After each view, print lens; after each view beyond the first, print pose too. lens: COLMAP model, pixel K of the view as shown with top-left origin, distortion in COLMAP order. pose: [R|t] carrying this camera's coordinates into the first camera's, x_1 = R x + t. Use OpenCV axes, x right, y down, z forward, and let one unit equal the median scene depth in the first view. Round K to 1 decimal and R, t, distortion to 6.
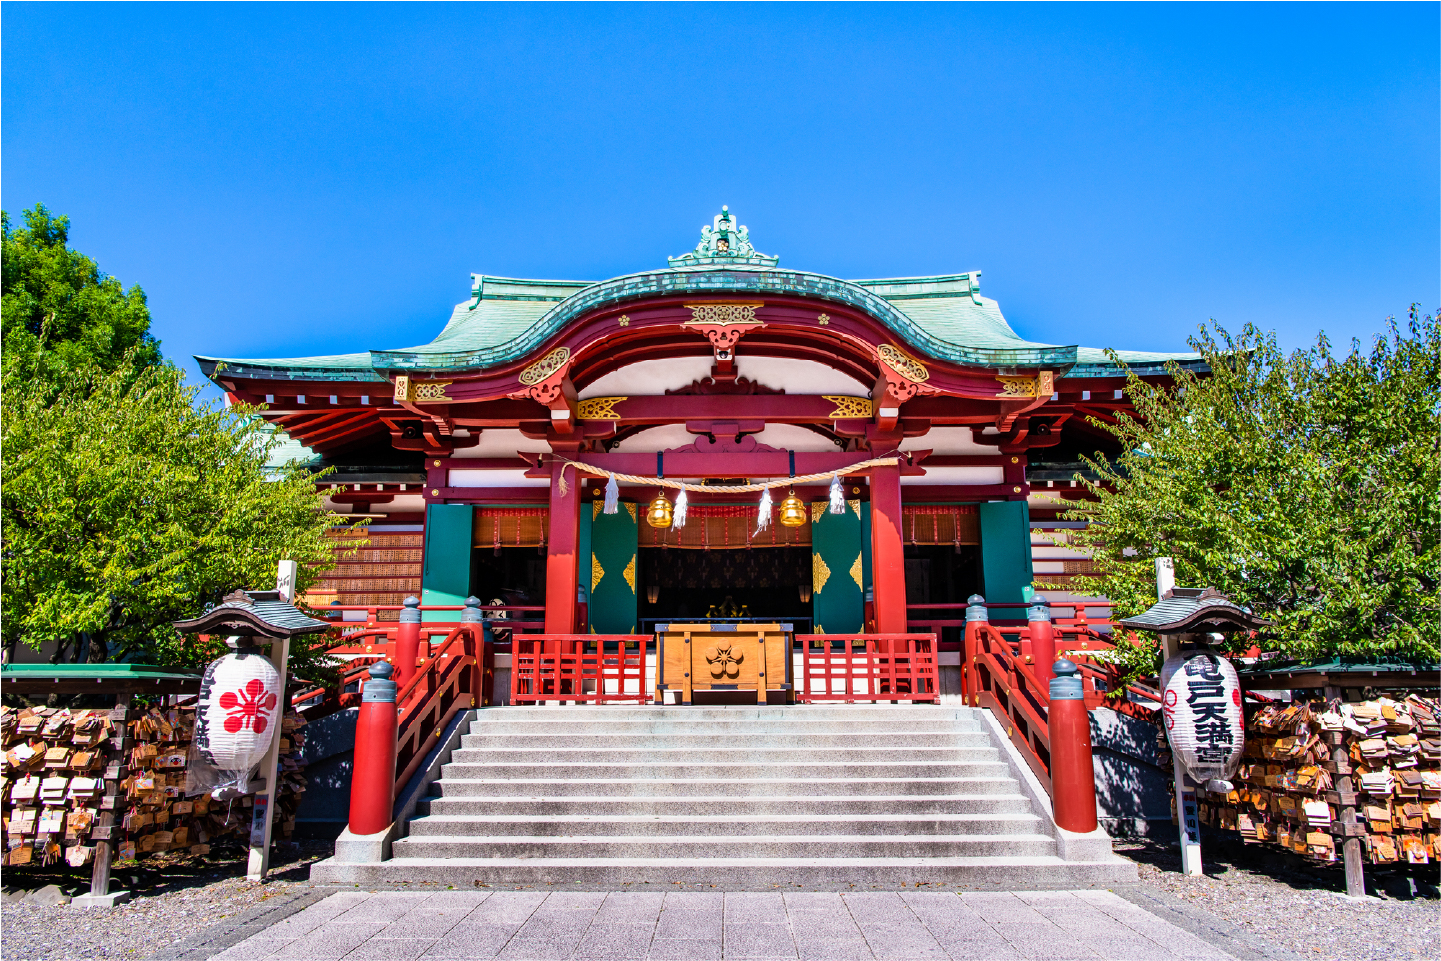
lens RADIAL K [[1013.8, 0, 727.8], [0, 1013.8, 468.8], [0, 0, 1]] dist [-0.025101, 0.006799]
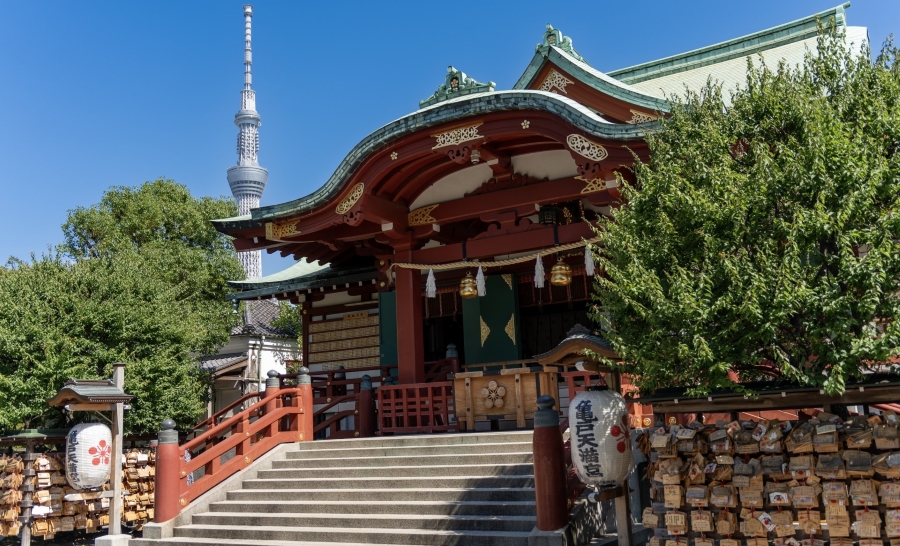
lens RADIAL K [[864.0, 0, 441.3], [0, 864.0, 252.5], [0, 0, 1]] dist [-0.024973, 0.000000]
pose [[0.858303, -0.137210, -0.494458, 0.516031], [0.156031, 0.987747, -0.003251, -0.003898], [0.488845, -0.074361, 0.869195, 0.007664]]
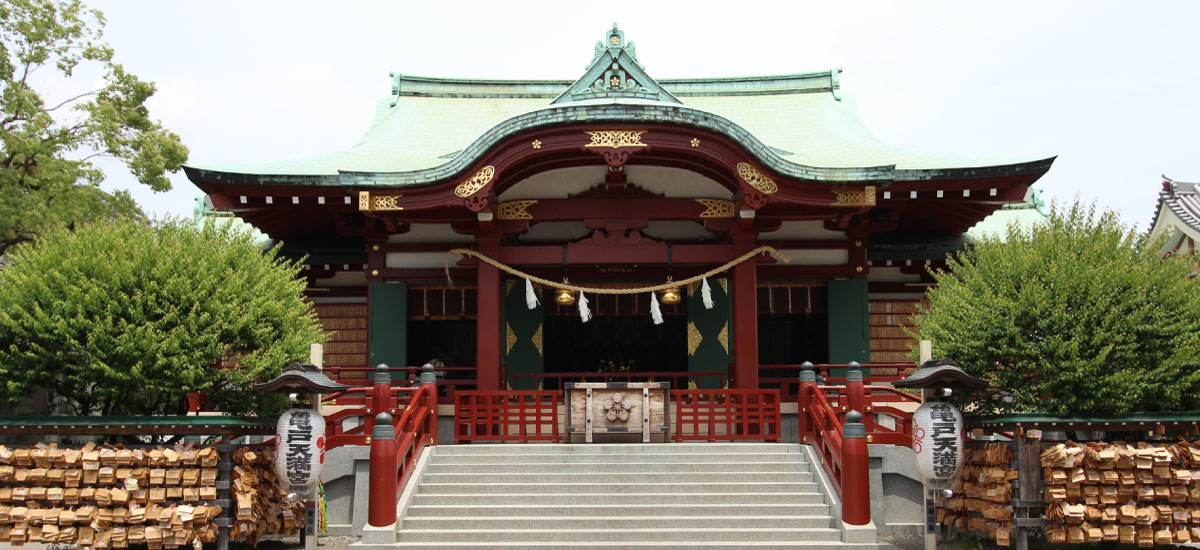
lens RADIAL K [[1017.1, 0, 602.2], [0, 1017.1, 359.2], [0, 0, 1]] dist [-0.028420, 0.033724]
pose [[0.999938, -0.001536, -0.011047, -0.007481], [0.003088, 0.989867, 0.141961, -0.061819], [0.010717, -0.141986, 0.989811, -0.288990]]
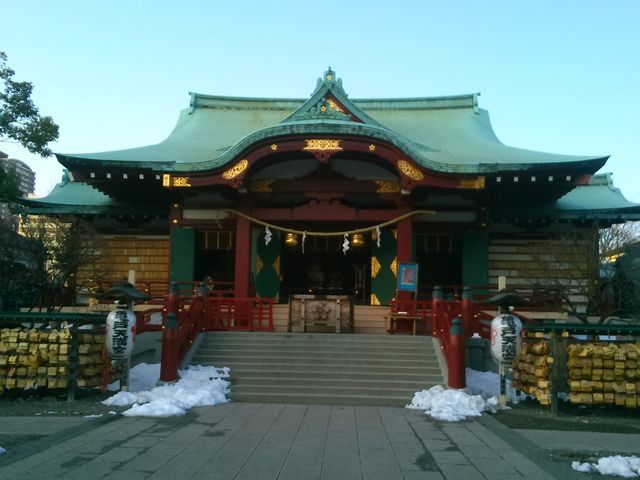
lens RADIAL K [[693.8, 0, 311.3], [0, 693.8, 256.1], [0, 0, 1]] dist [0.077269, 0.000000]
pose [[0.998579, 0.019229, -0.049696, 0.046887], [-0.013228, 0.992880, 0.118379, -0.096411], [0.051618, -0.117553, 0.991724, -0.412965]]
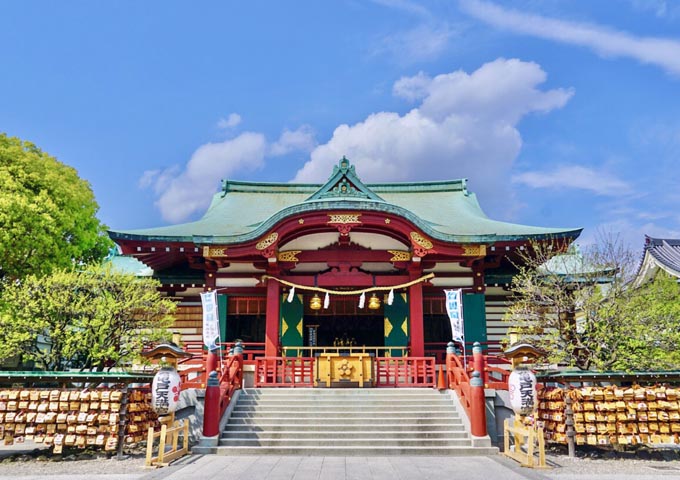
lens RADIAL K [[584.6, 0, 343.0], [0, 584.6, 238.7], [0, 0, 1]] dist [-0.045783, -0.012953]
pose [[0.999996, 0.002729, -0.000533, -0.006142], [-0.002740, 0.999764, -0.021531, -0.079190], [0.000474, 0.021533, 0.999768, -0.336745]]
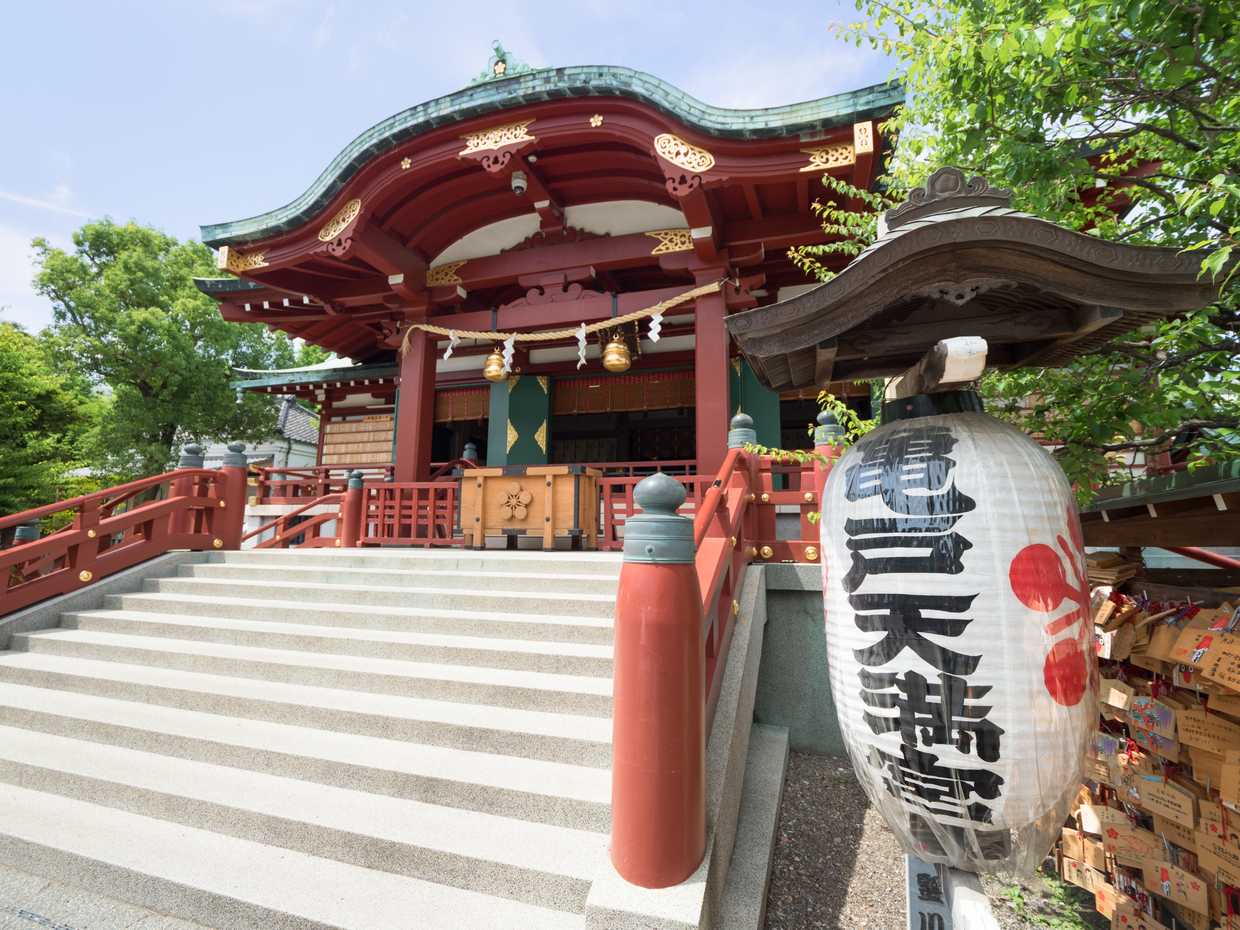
lens RADIAL K [[611.2, 0, 612.1], [0, 611.2, 454.5], [0, 0, 1]] dist [-0.013045, -0.000022]
pose [[0.949539, -0.029529, -0.312257, 0.266188], [0.054522, 0.995941, 0.071613, 0.104745], [0.308875, -0.085024, 0.947295, 0.482581]]
